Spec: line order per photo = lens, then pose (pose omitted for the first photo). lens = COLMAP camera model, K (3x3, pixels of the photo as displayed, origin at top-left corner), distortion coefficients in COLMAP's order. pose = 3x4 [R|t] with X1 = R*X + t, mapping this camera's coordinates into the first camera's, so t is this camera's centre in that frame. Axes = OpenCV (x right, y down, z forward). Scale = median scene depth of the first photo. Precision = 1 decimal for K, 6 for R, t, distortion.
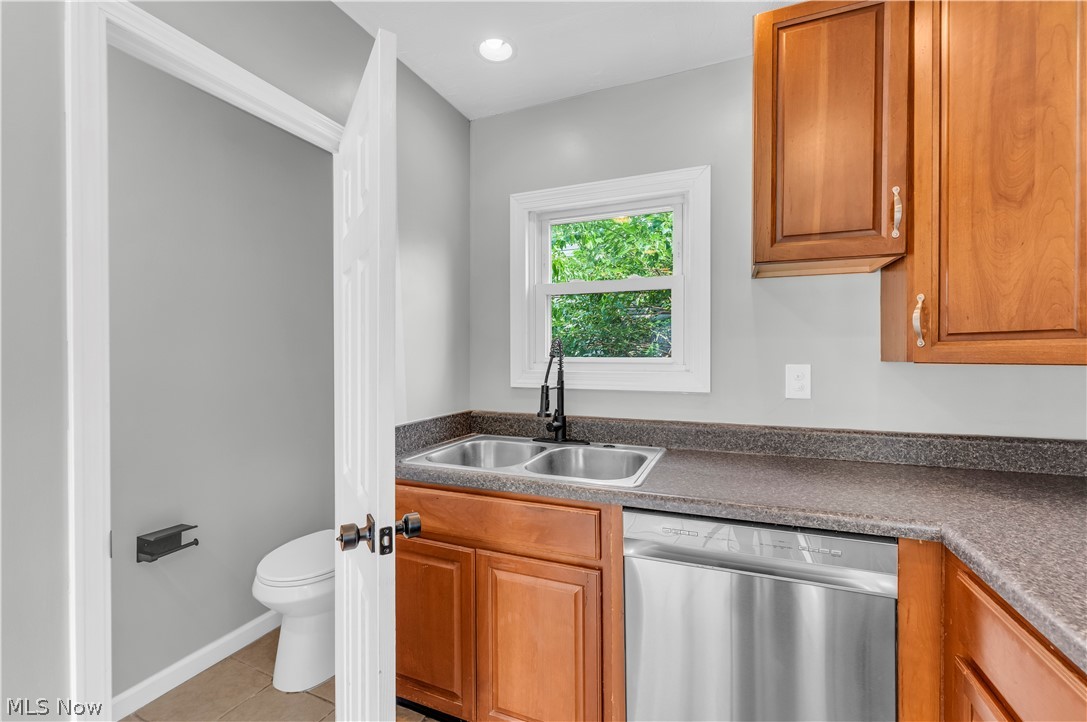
lens RADIAL K [[446.4, 0, 527.5], [0, 446.4, 359.7], [0, 0, 1]] dist [-0.001732, -0.000345]
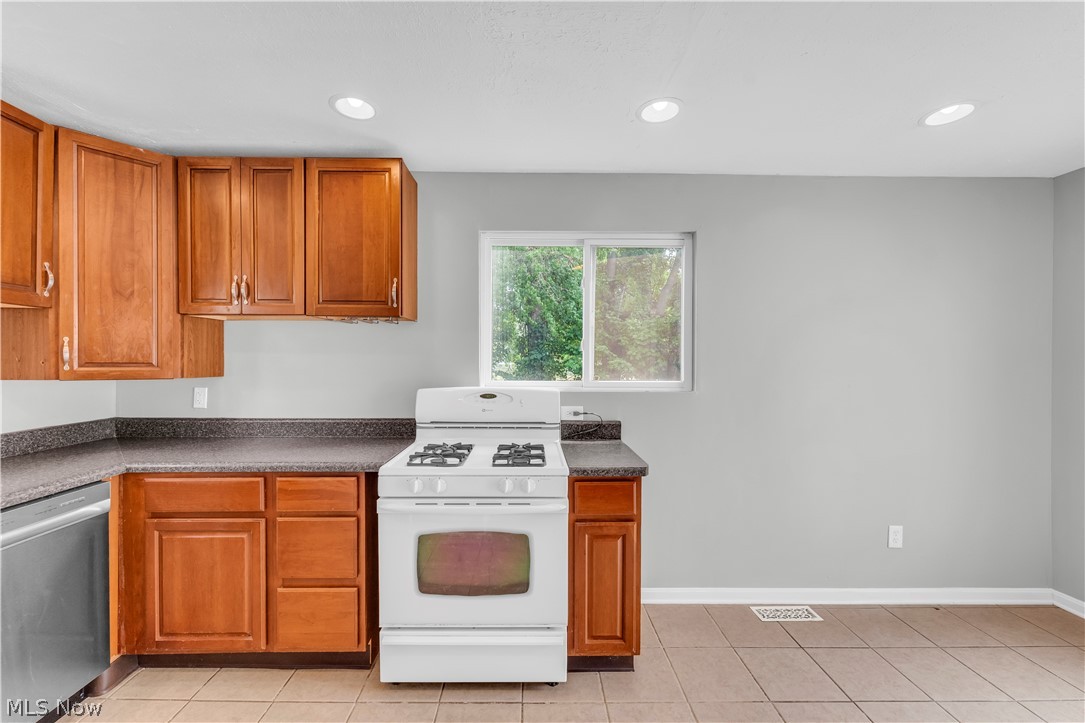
lens RADIAL K [[435.1, 0, 531.4], [0, 435.1, 365.8], [0, 0, 1]] dist [0.000167, 0.000110]
pose [[-0.409808, -0.004242, 0.912162, -1.000031], [0.004597, 0.999967, 0.006716, -0.039529], [-0.912160, 0.006946, -0.409775, 0.106738]]
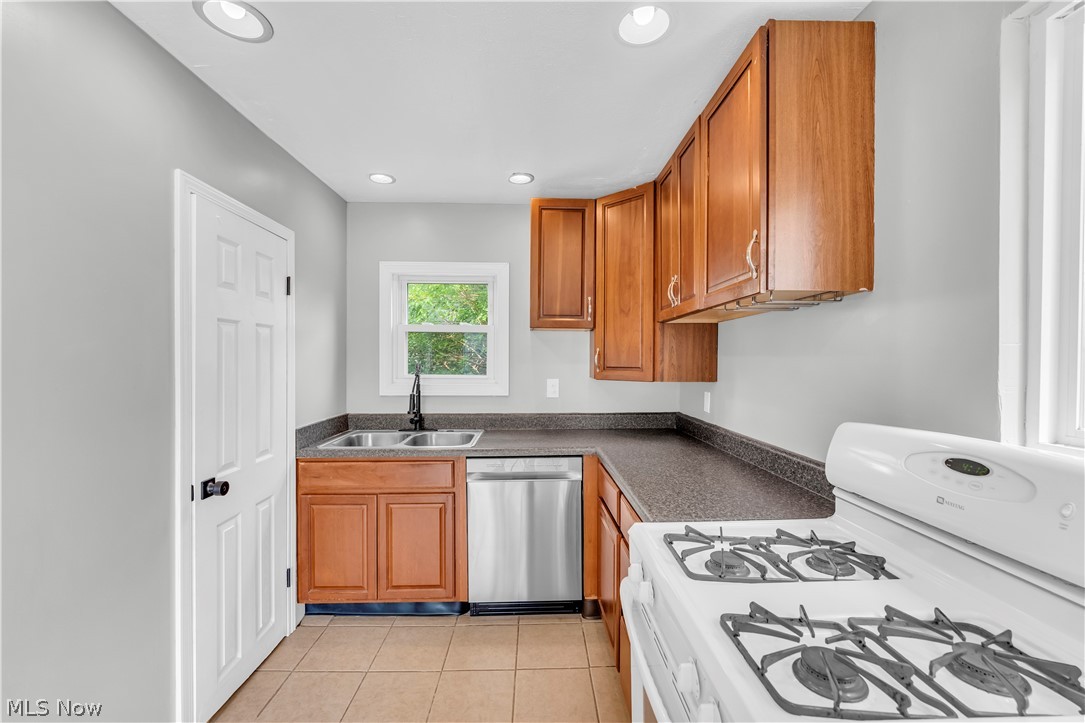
lens RADIAL K [[435.1, 0, 531.4], [0, 435.1, 365.8], [0, 0, 1]] dist [0.000167, 0.000110]
pose [[0.904755, 0.000751, 0.425933, -0.270203], [-0.001414, 0.999998, 0.001240, -0.052484], [-0.425931, -0.001724, 0.904754, -0.662381]]
